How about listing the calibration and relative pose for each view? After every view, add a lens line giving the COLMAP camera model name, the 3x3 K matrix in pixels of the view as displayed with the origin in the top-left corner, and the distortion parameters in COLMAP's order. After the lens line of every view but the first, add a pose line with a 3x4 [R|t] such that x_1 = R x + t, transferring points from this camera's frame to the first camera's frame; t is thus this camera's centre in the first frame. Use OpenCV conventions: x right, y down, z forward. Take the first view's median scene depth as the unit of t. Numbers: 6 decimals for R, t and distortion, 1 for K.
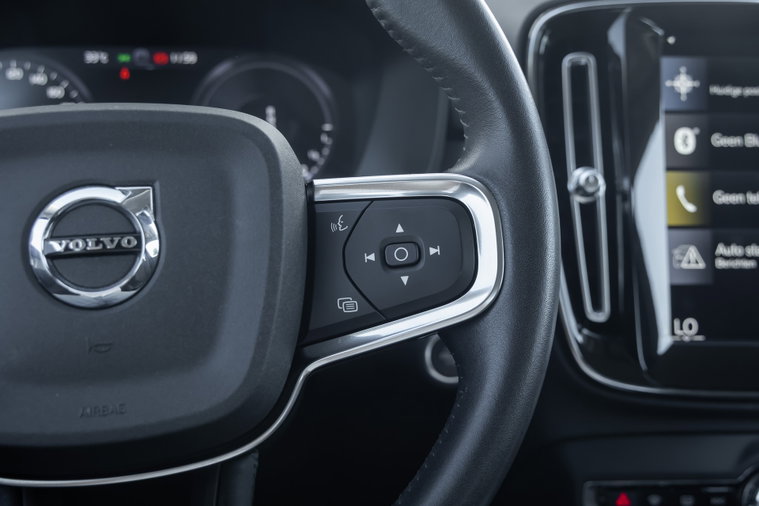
lens RADIAL K [[813.2, 0, 377.0], [0, 813.2, 264.2], [0, 0, 1]] dist [0.021121, 0.000000]
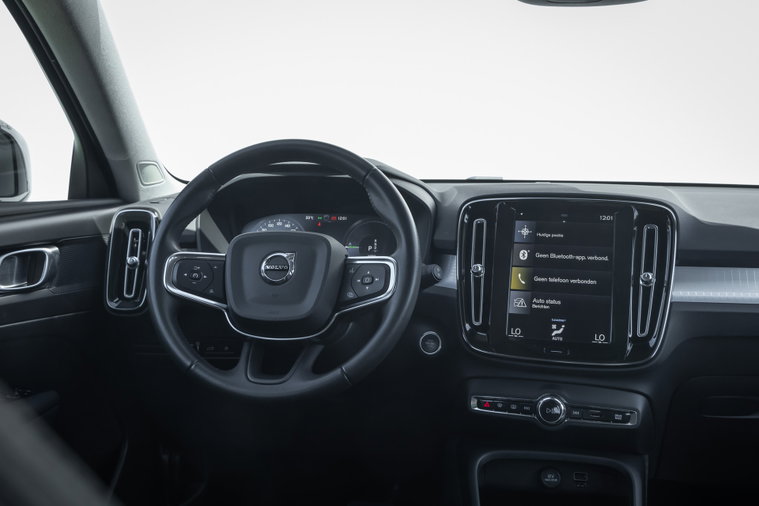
lens RADIAL K [[788.1, 0, 379.2], [0, 788.1, 251.9], [0, 0, 1]] dist [0.026819, 0.000000]
pose [[0.936674, 0.027795, -0.349099, 0.792097], [-0.097442, 0.978166, -0.183567, 0.307326], [0.336374, 0.205959, 0.918930, -1.273267]]
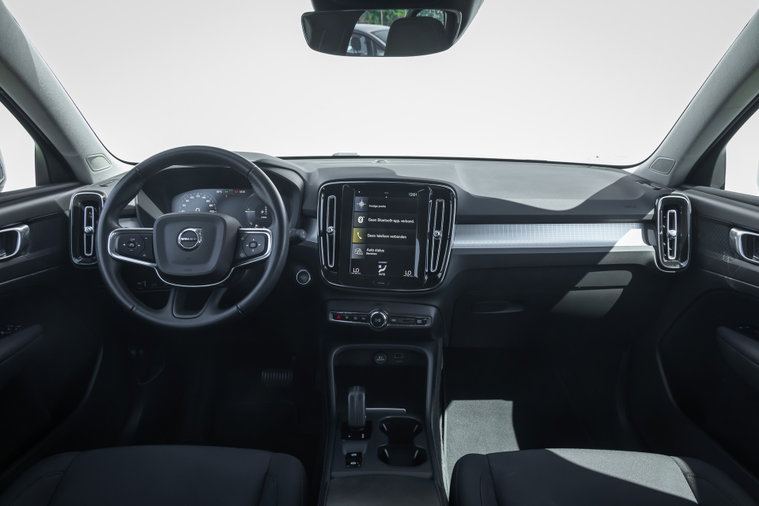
lens RADIAL K [[523.5, 0, 380.9], [0, 523.5, 255.8], [0, 0, 1]] dist [0.012709, 0.002063]
pose [[0.977820, 0.042354, -0.205121, 0.957754], [-0.050023, 0.998224, -0.032345, 0.081539], [0.203387, 0.041888, 0.978202, -1.268151]]
